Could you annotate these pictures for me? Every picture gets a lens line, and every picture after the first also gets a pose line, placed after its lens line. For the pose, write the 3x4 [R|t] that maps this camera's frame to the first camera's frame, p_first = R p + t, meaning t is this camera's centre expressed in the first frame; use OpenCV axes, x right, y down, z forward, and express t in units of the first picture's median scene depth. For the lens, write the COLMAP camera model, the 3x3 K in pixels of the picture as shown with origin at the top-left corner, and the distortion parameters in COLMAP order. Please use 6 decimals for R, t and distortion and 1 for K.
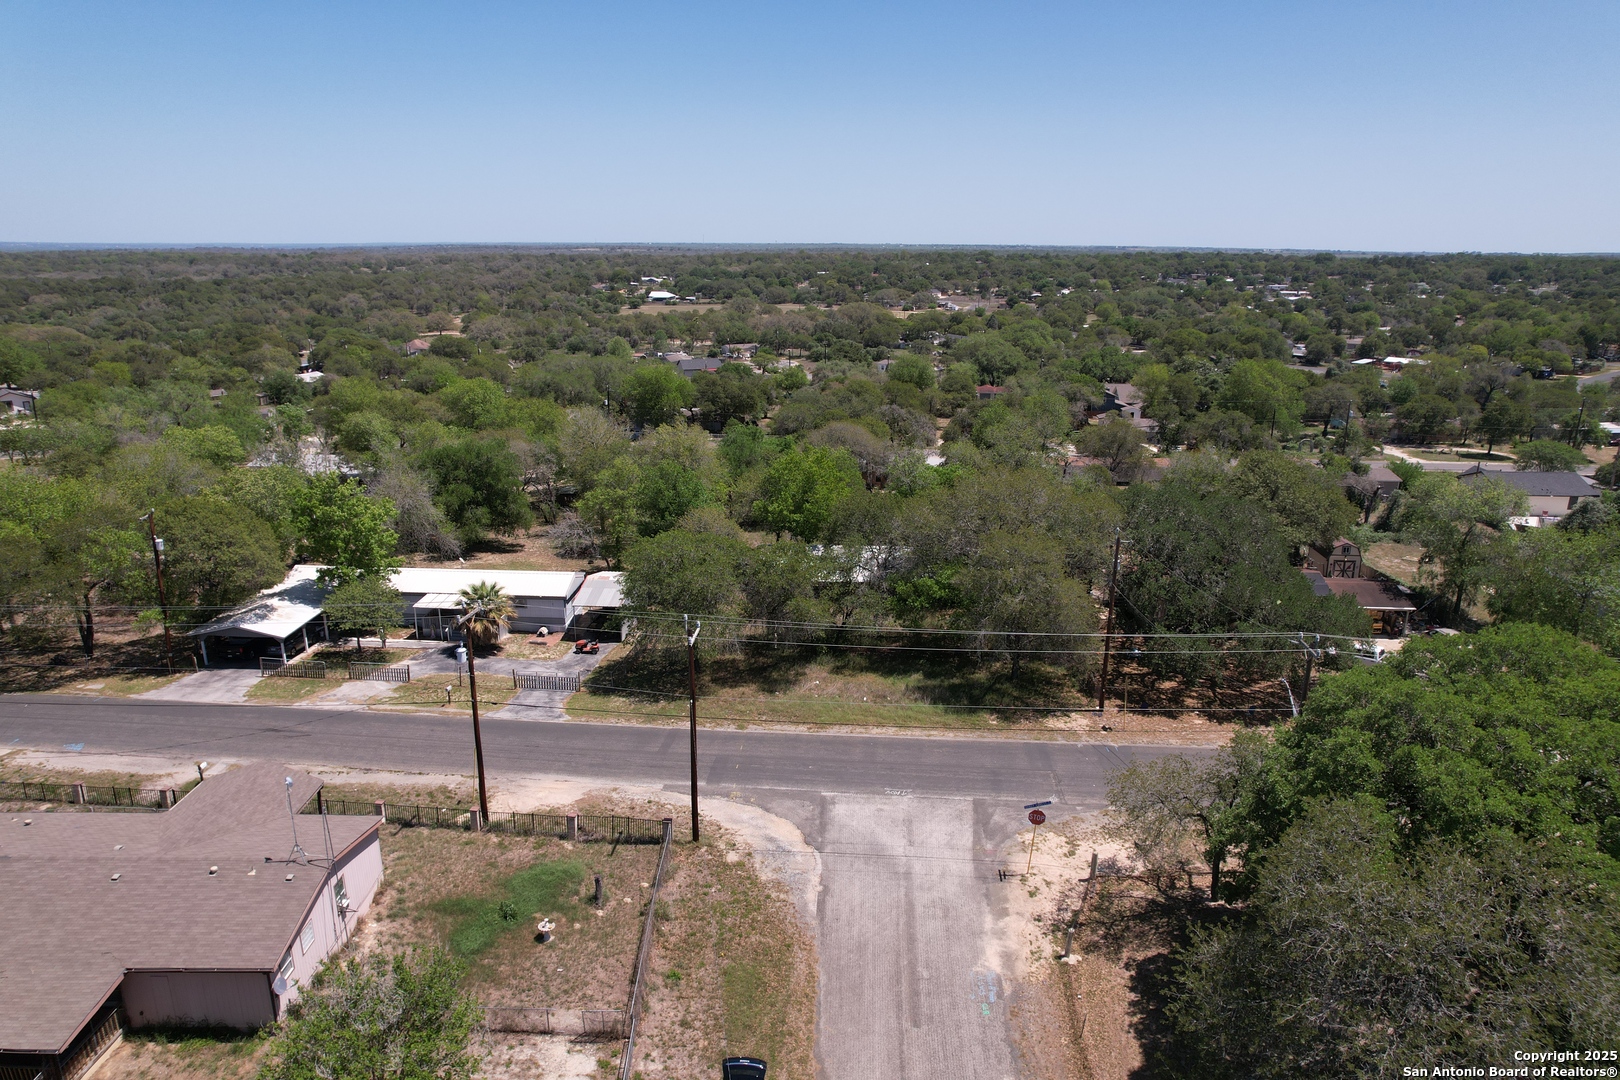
lens RADIAL K [[1036.8, 0, 813.6], [0, 1036.8, 538.3], [0, 0, 1]] dist [-0.086853, 0.079365]
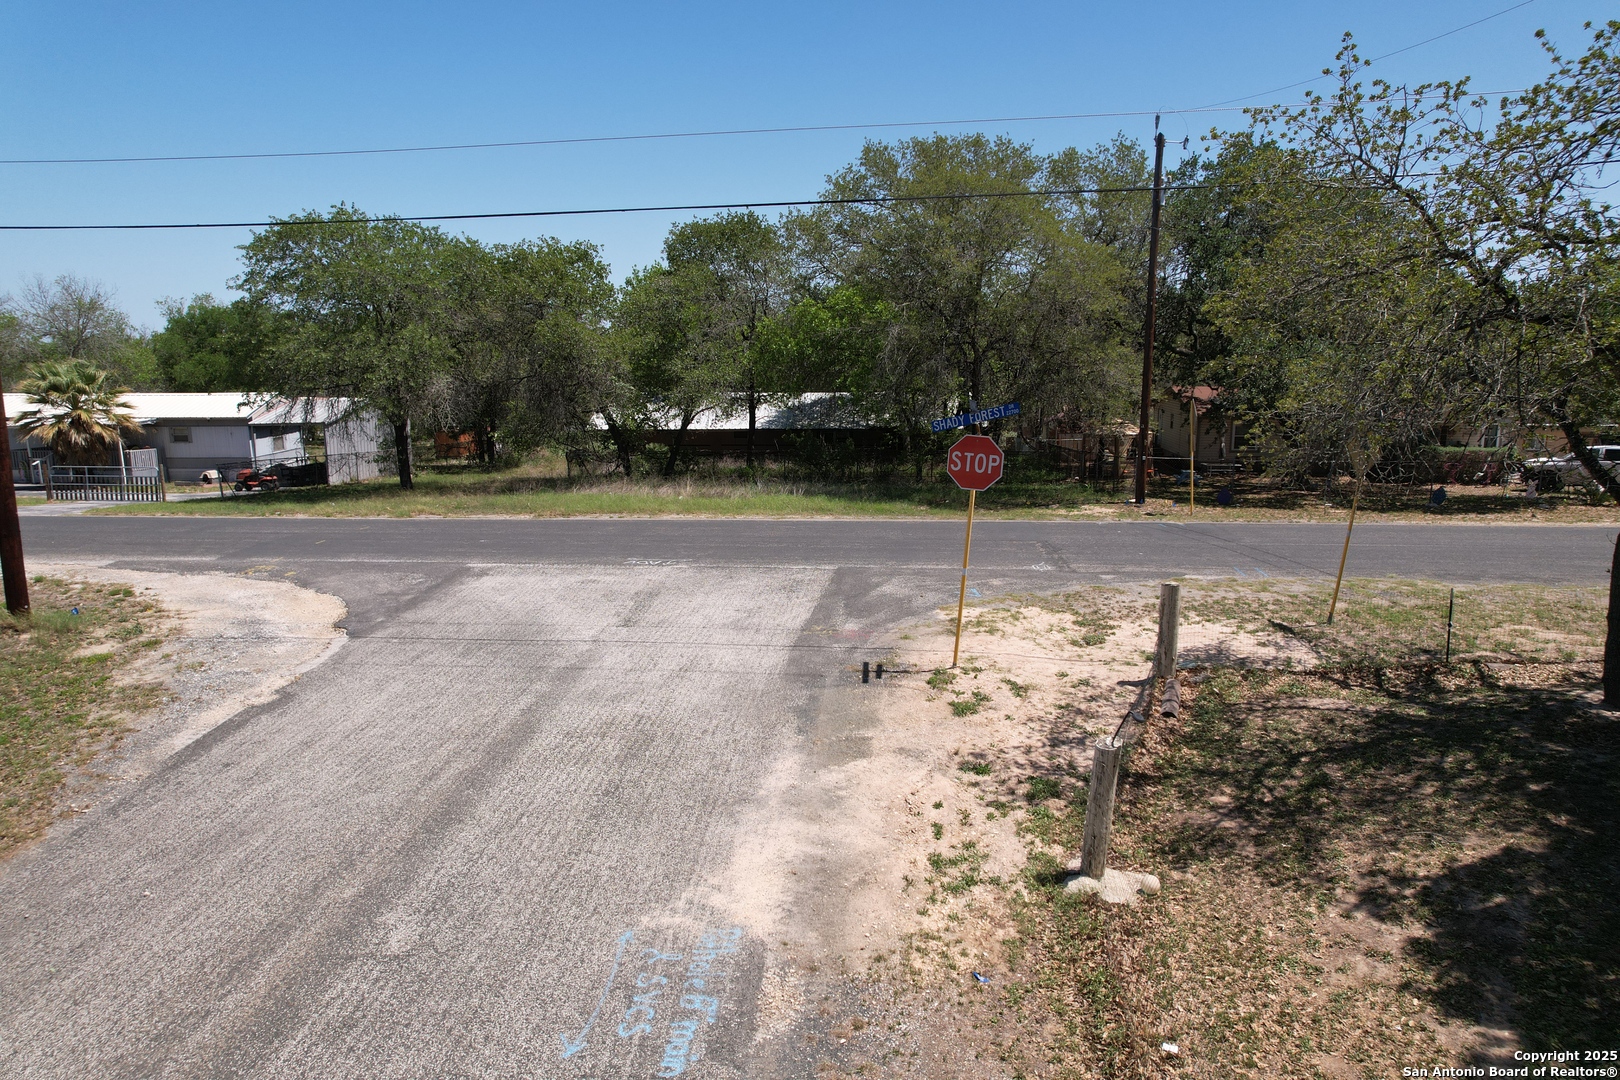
lens RADIAL K [[1036.8, 0, 813.6], [0, 1036.8, 538.3], [0, 0, 1]] dist [-0.086853, 0.079365]
pose [[0.999883, -0.014295, -0.005507, 0.183056], [0.013744, 0.995882, -0.089612, 0.343515], [0.006766, 0.089525, 0.995962, 0.742688]]
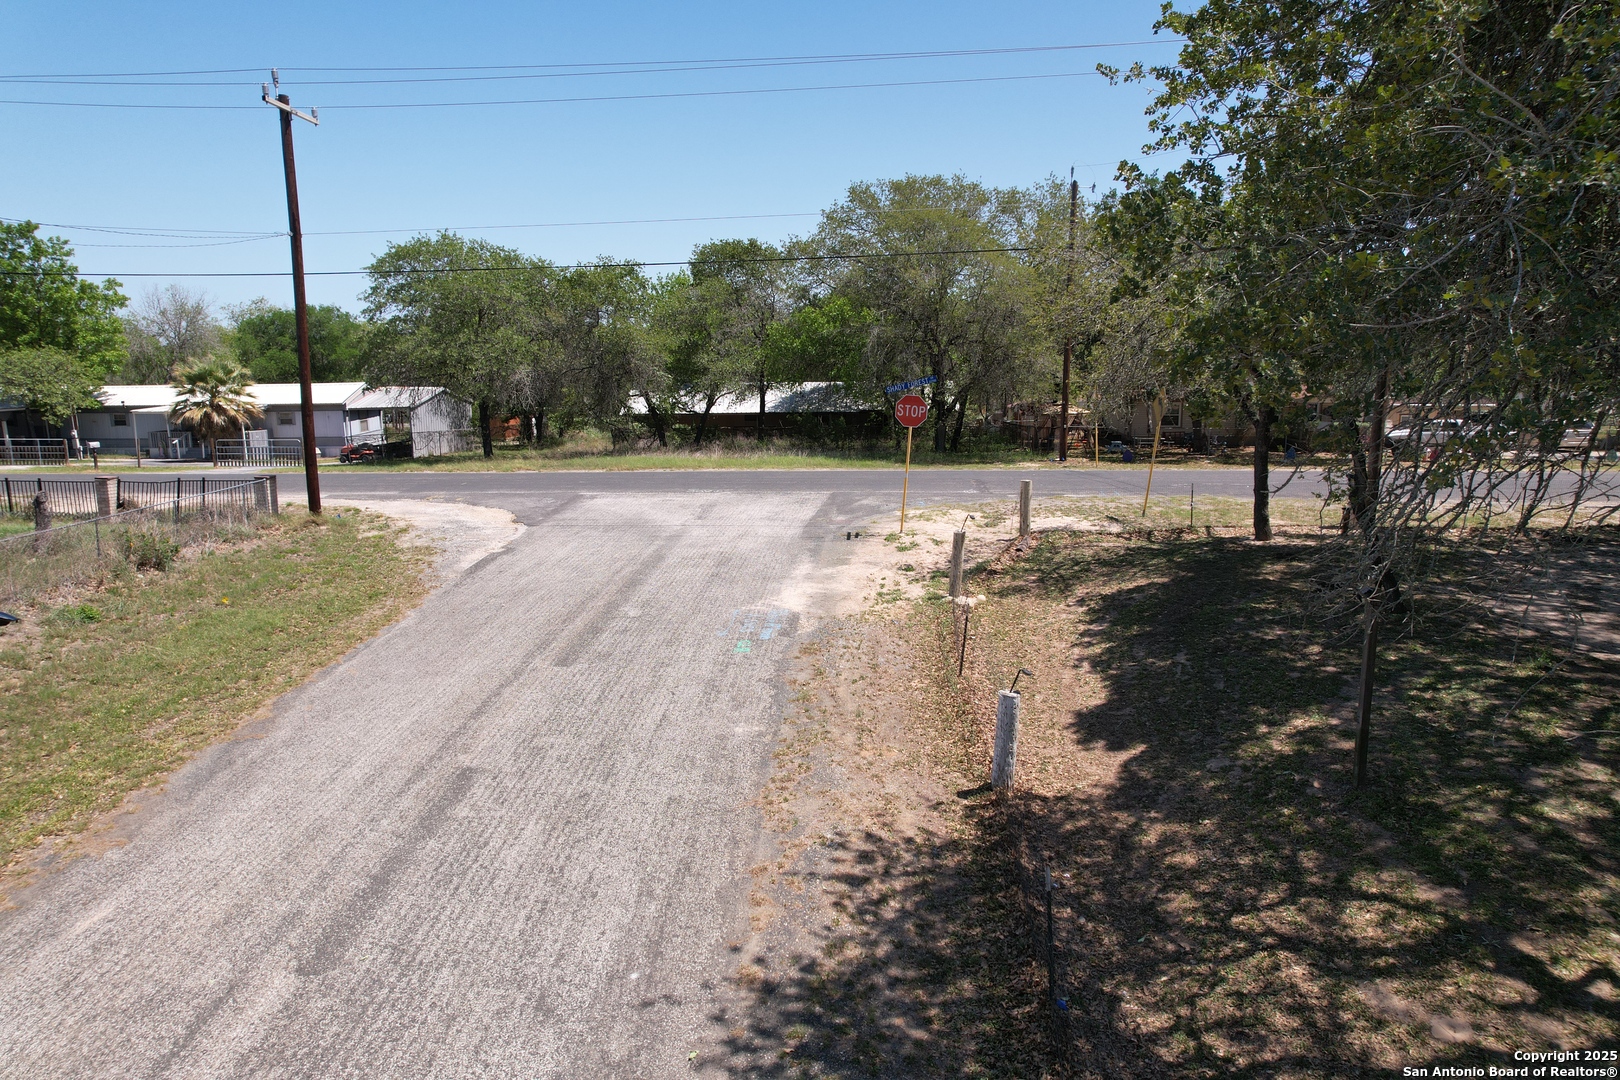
lens RADIAL K [[1033.9, 0, 814.3], [0, 1033.9, 538.6], [0, 0, 1]] dist [-0.085756, 0.079134]
pose [[0.999818, -0.019020, -0.001438, 0.179192], [0.018830, 0.996235, -0.084625, 0.407471], [0.003043, 0.084582, 0.996412, 0.510256]]
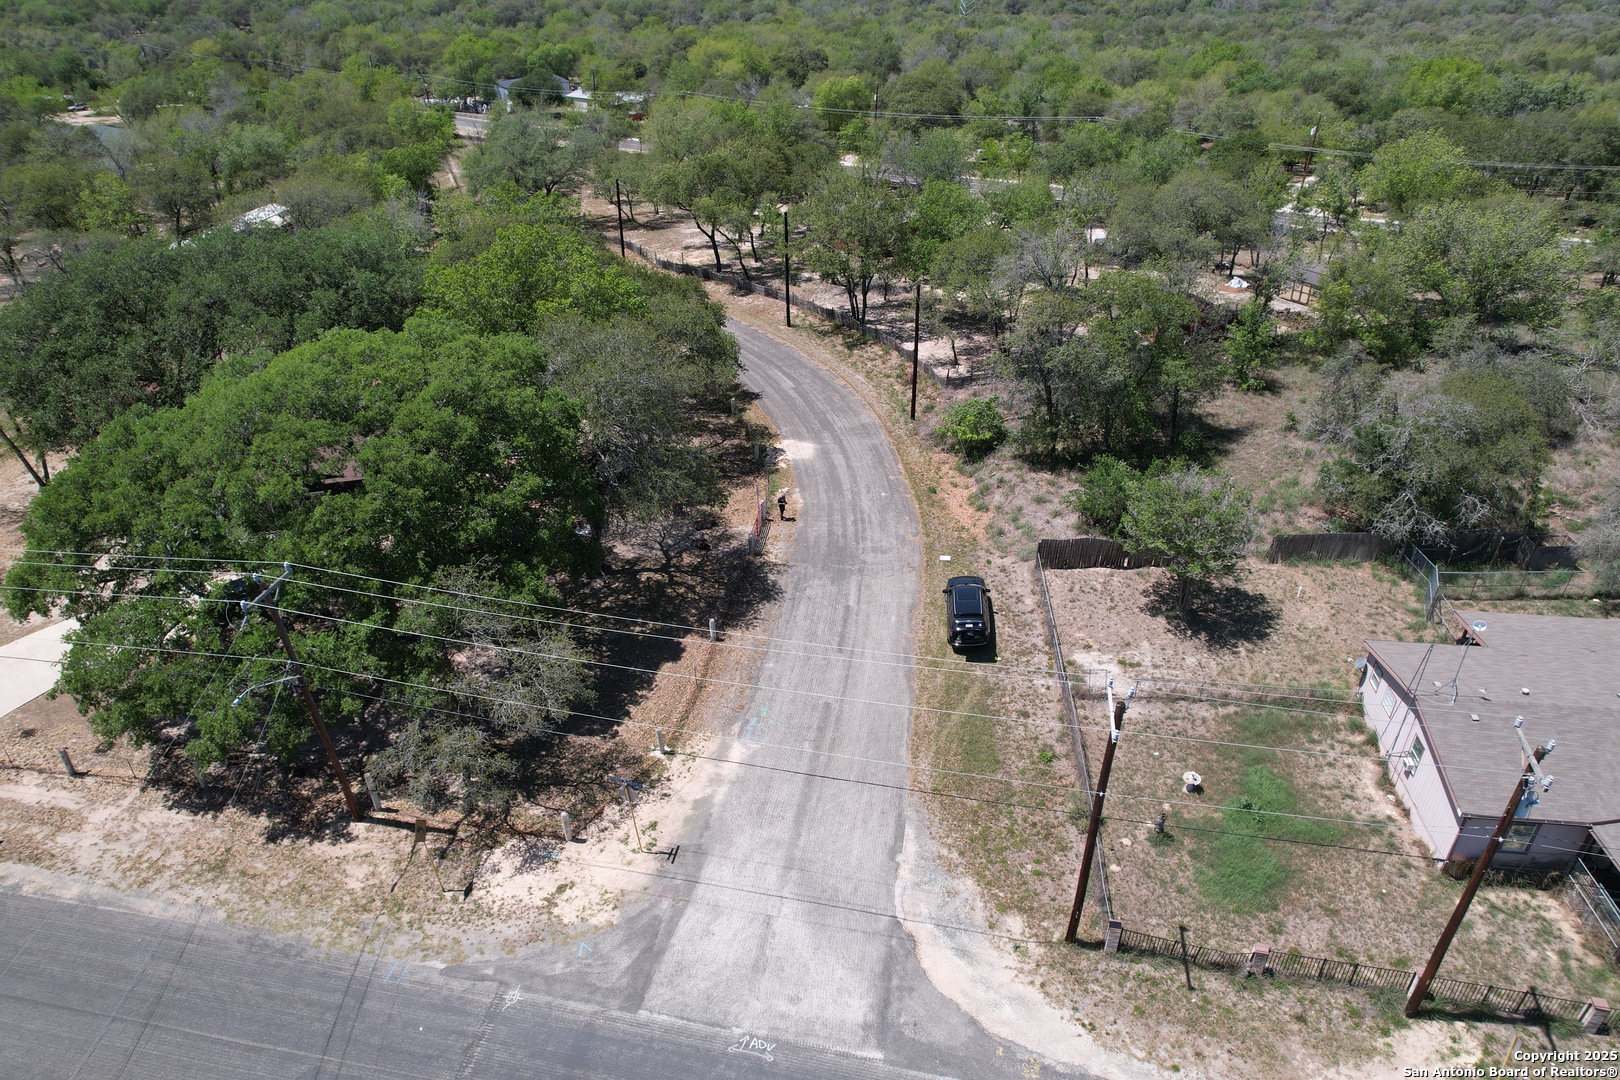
lens RADIAL K [[1036.8, 0, 813.6], [0, 1036.8, 538.3], [0, 0, 1]] dist [-0.086853, 0.079365]
pose [[-0.993509, -0.058095, 0.097798, 0.009238], [0.032516, 0.678832, 0.733573, -0.472143], [-0.109006, 0.731992, -0.672537, 1.469911]]
